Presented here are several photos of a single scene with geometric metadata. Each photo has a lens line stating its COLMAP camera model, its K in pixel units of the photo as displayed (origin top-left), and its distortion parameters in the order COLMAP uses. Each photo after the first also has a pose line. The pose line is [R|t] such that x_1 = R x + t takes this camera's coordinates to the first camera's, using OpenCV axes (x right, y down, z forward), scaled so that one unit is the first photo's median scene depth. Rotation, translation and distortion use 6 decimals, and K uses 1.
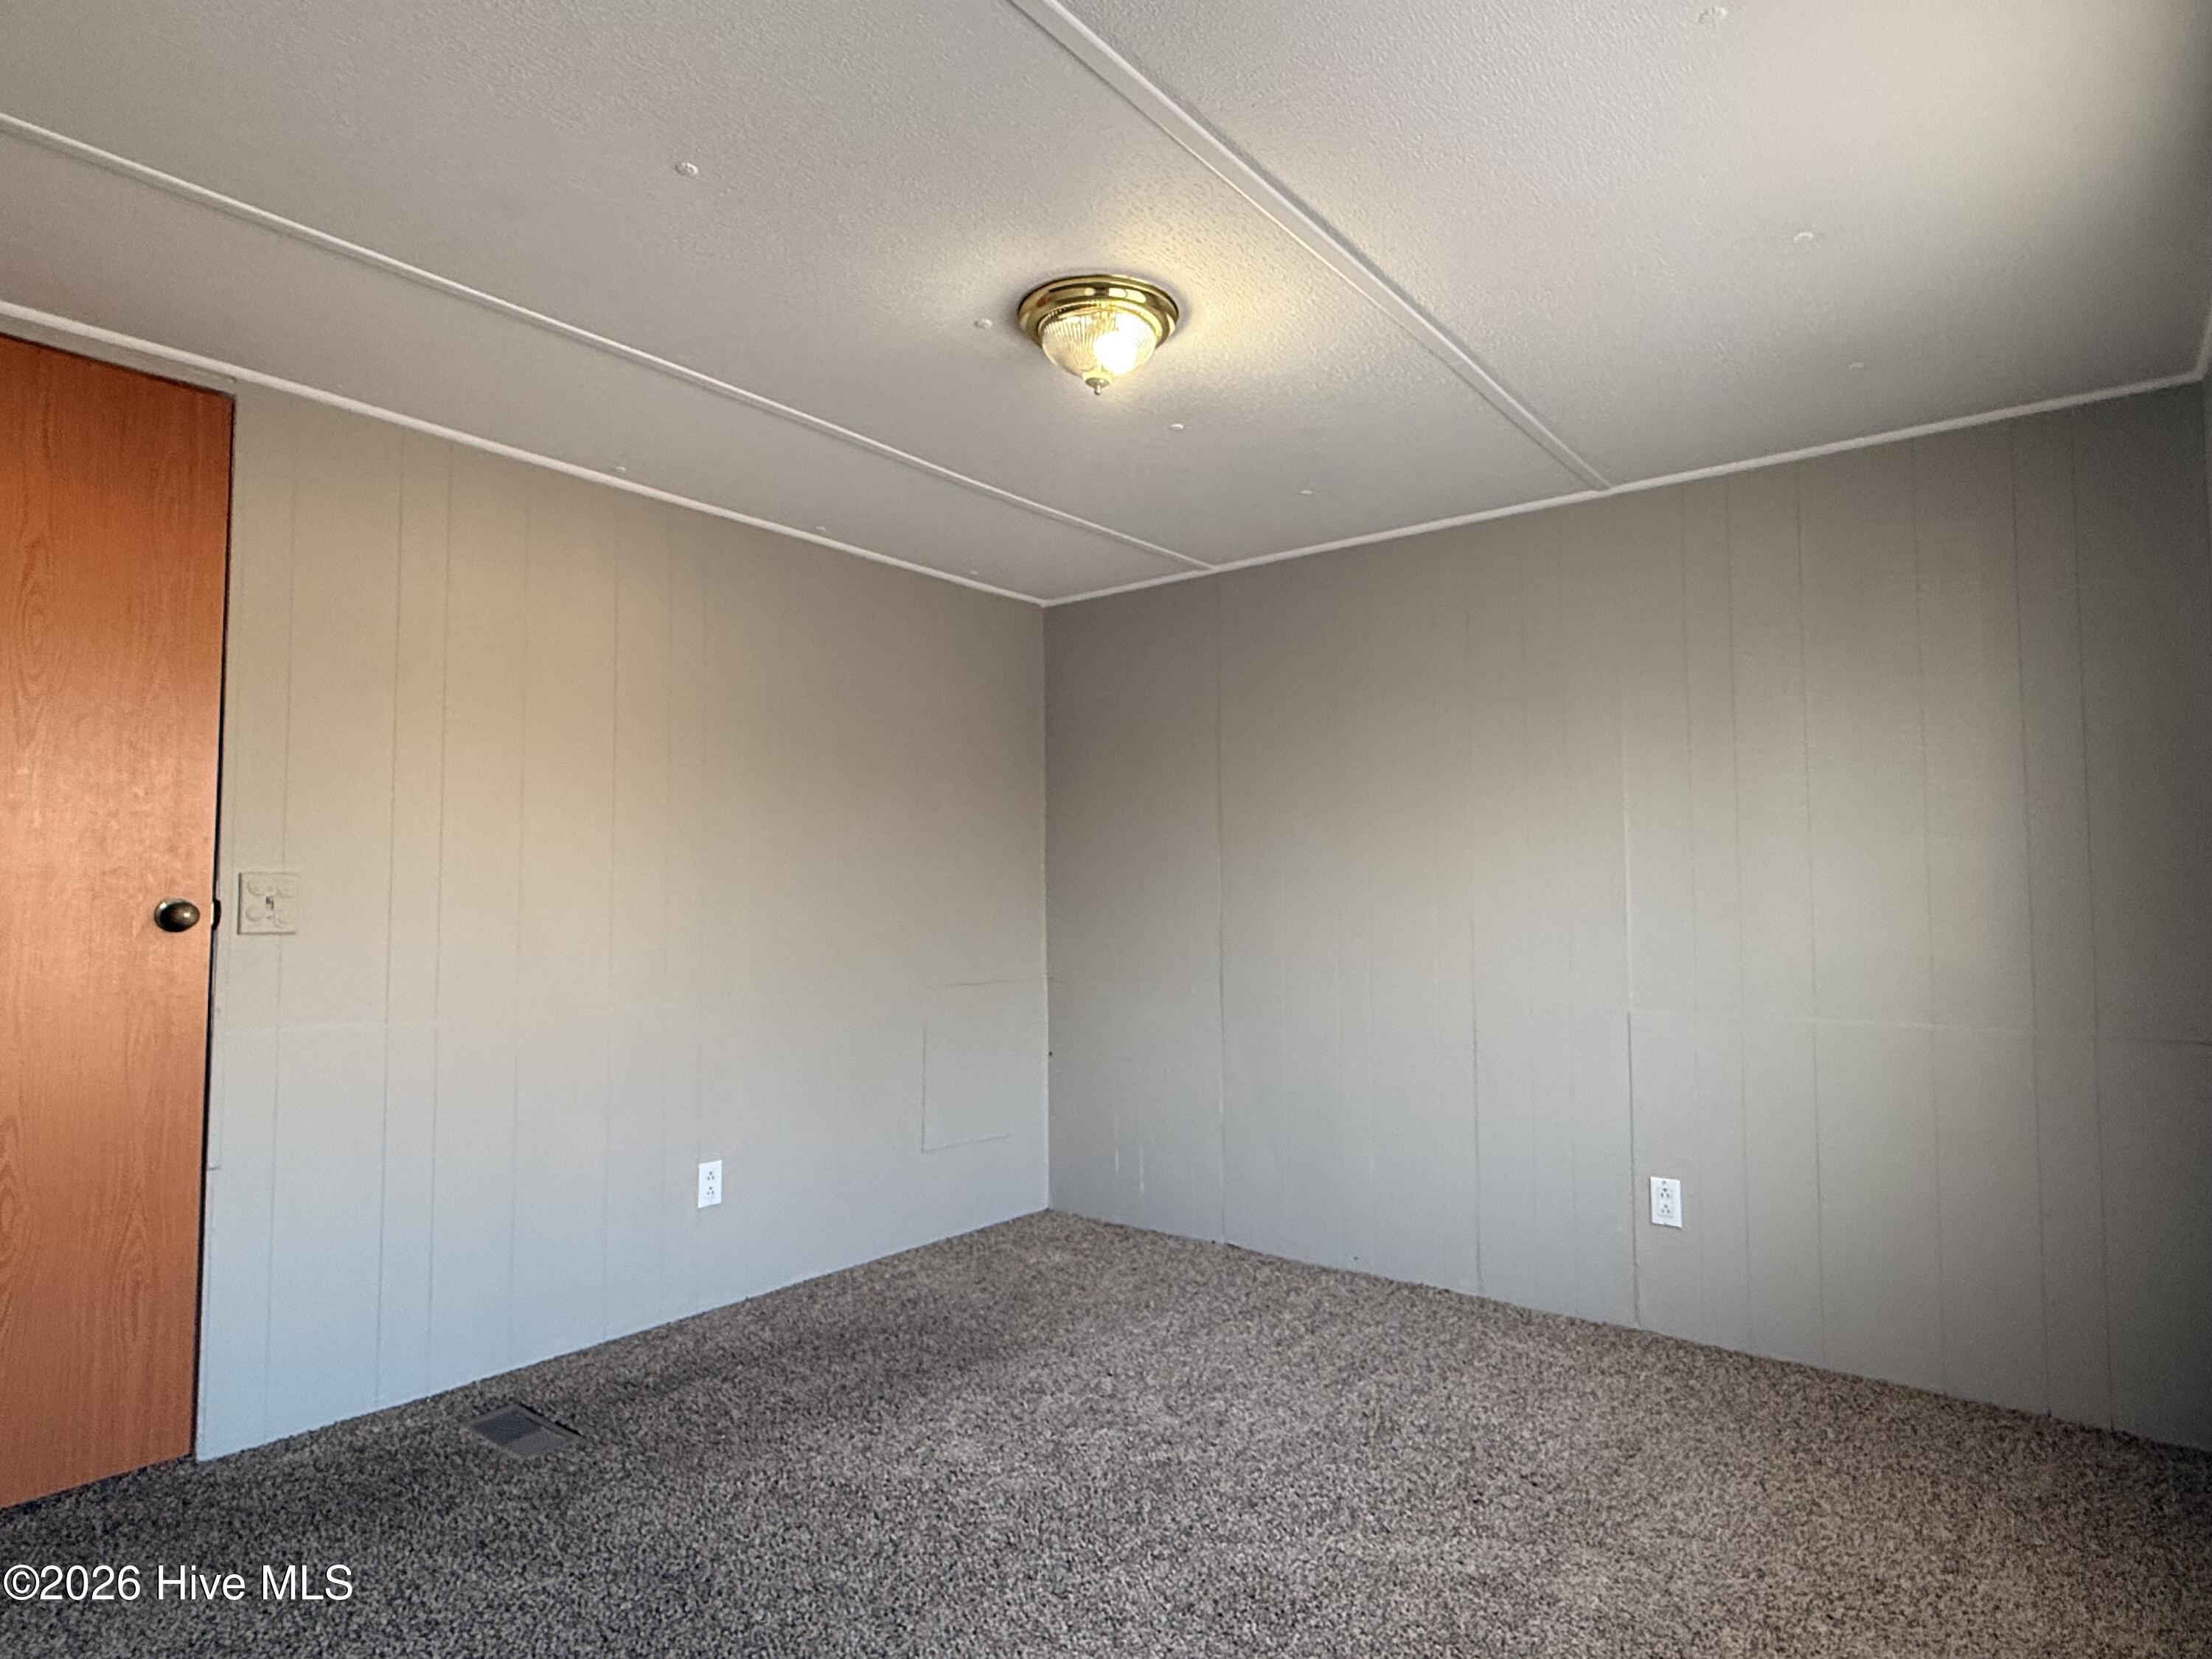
lens RADIAL K [[1227.8, 0, 1114.7], [0, 1227.8, 841.5], [0, 0, 1]] dist [-0.000030, 0.001605]
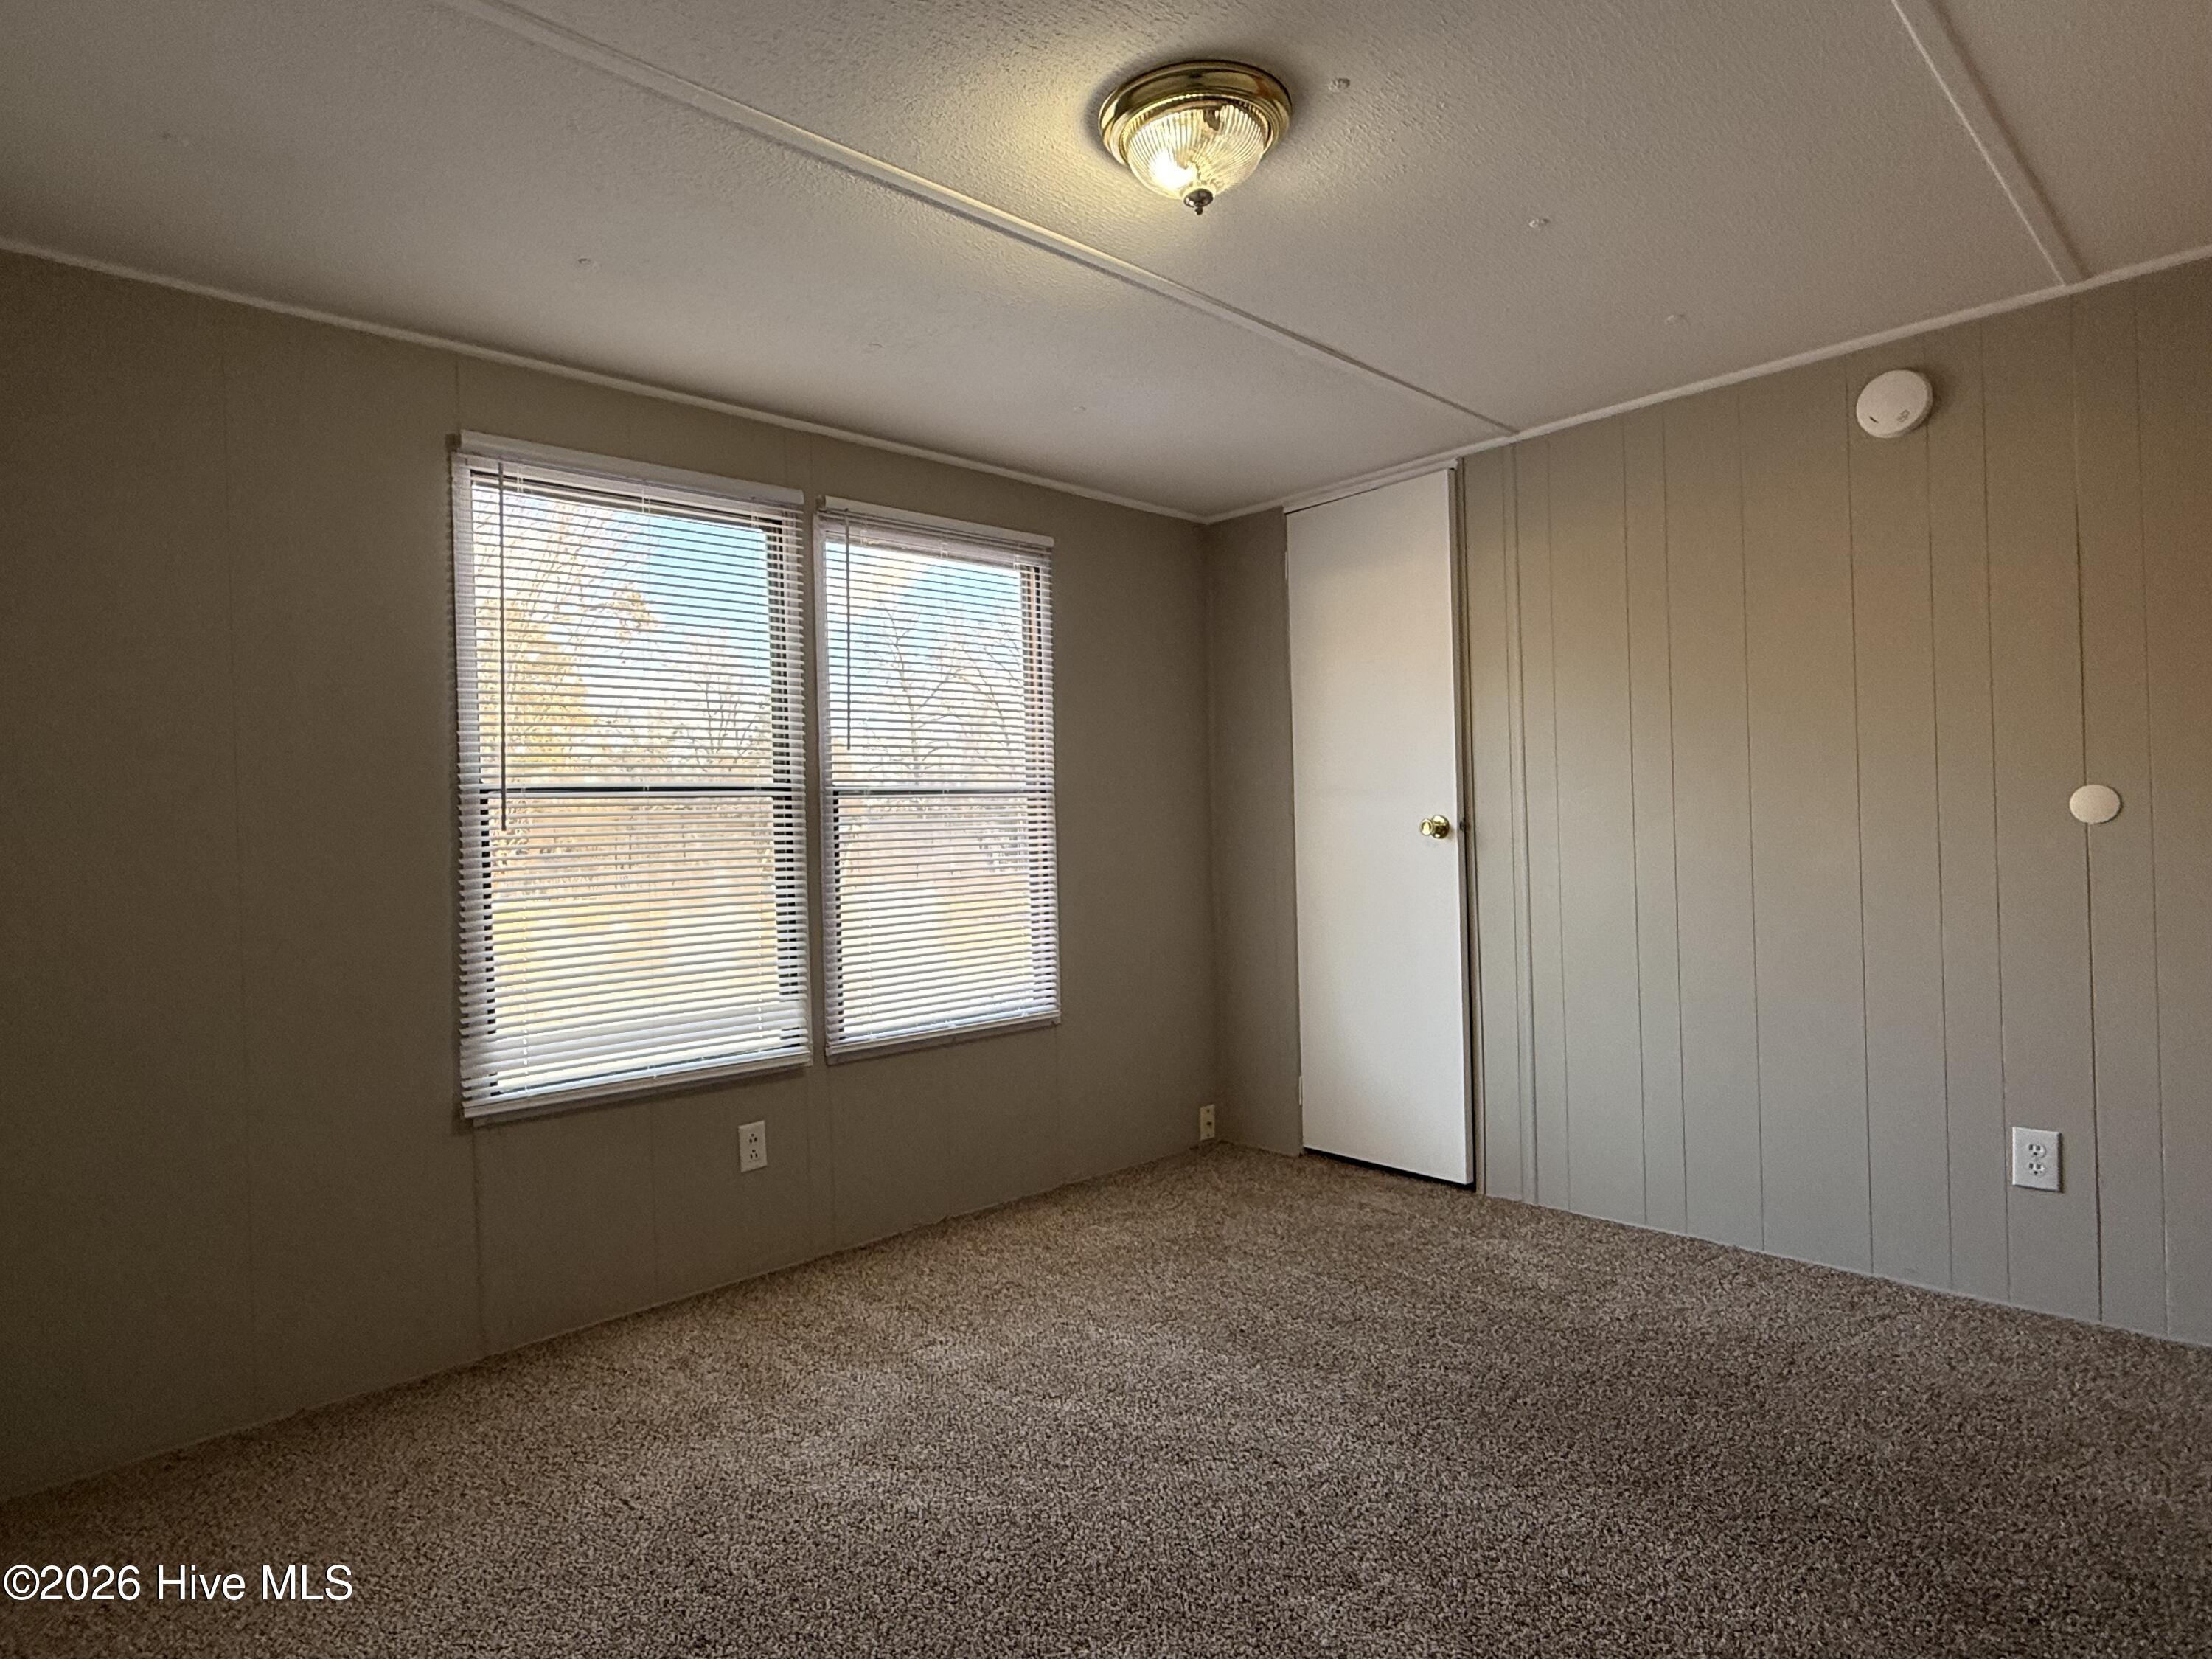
lens RADIAL K [[1227.8, 0, 1103.8], [0, 1227.8, 819.8], [0, 0, 1]] dist [-0.000030, 0.001605]
pose [[-0.989827, 0.033830, 0.138196, -0.037305], [0.026477, 0.998151, -0.054704, 0.066735], [-0.139791, -0.050489, -0.988893, 1.308140]]
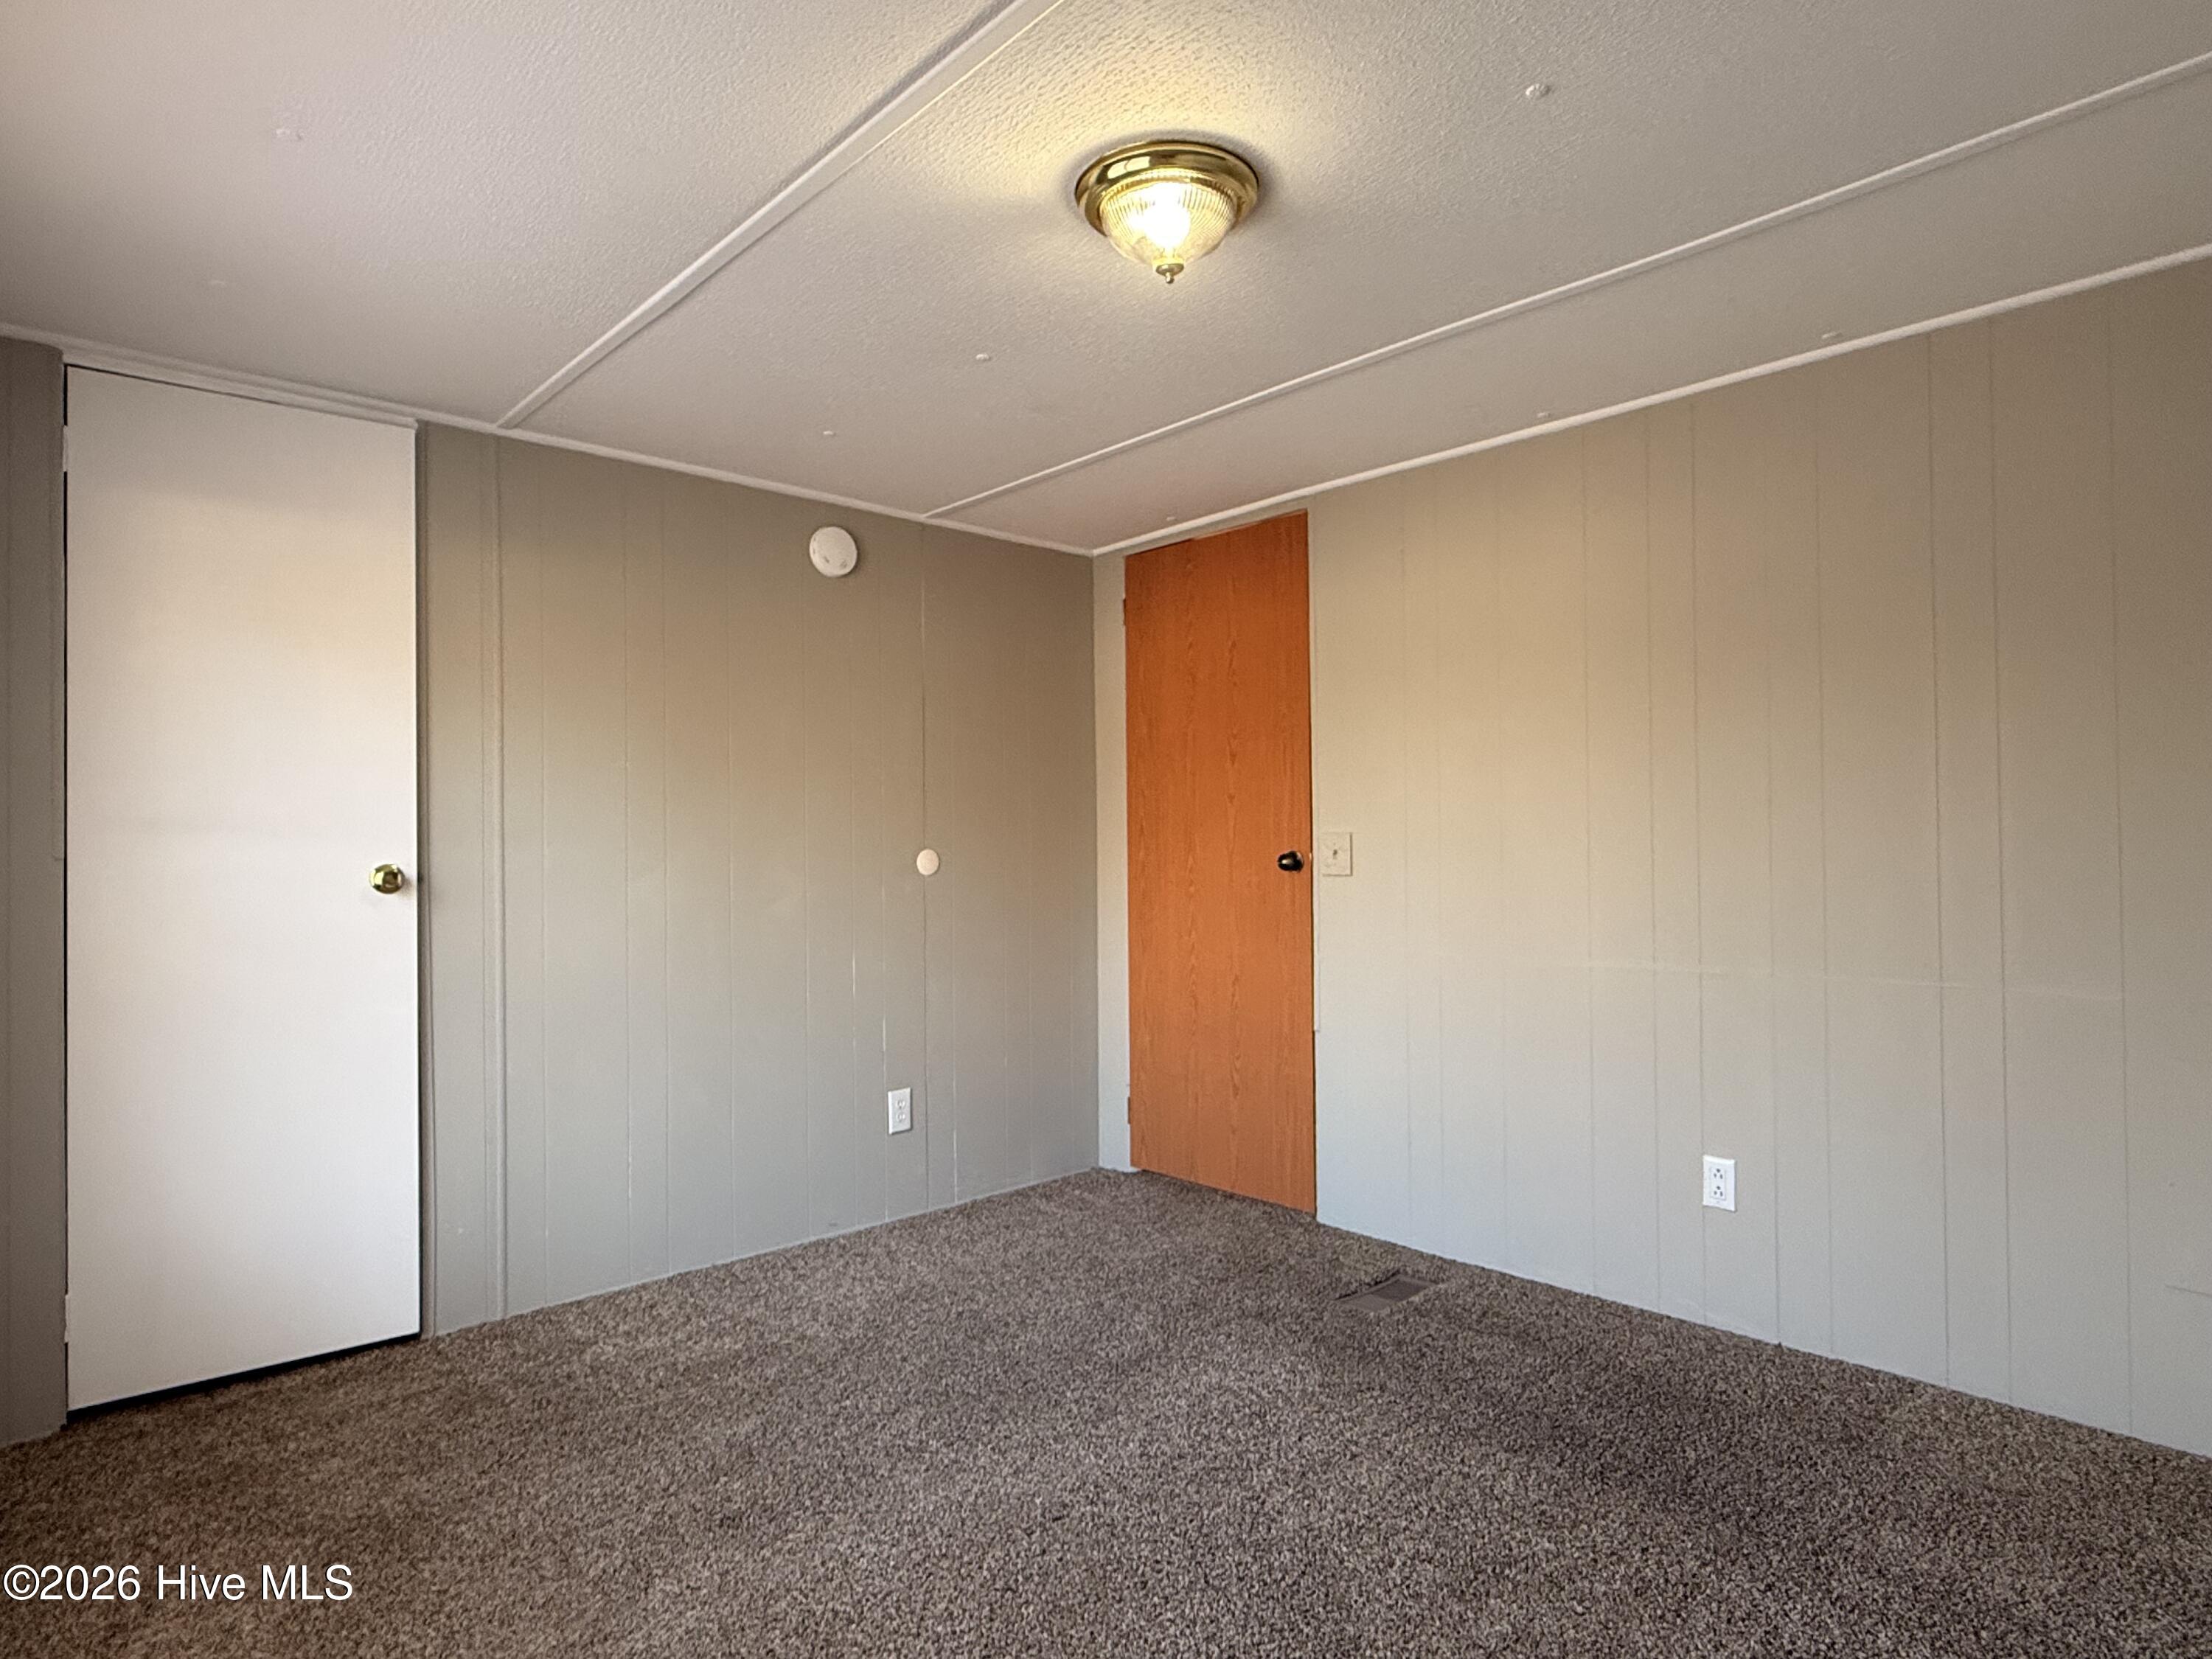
lens RADIAL K [[1227.8, 0, 1098.6], [0, 1227.8, 824.8], [0, 0, 1]] dist [-0.000030, 0.001605]
pose [[-0.161186, -0.012520, -0.986845, 0.616465], [0.056466, 0.998165, -0.021886, 0.027164], [0.985307, -0.059251, -0.160183, 0.771131]]
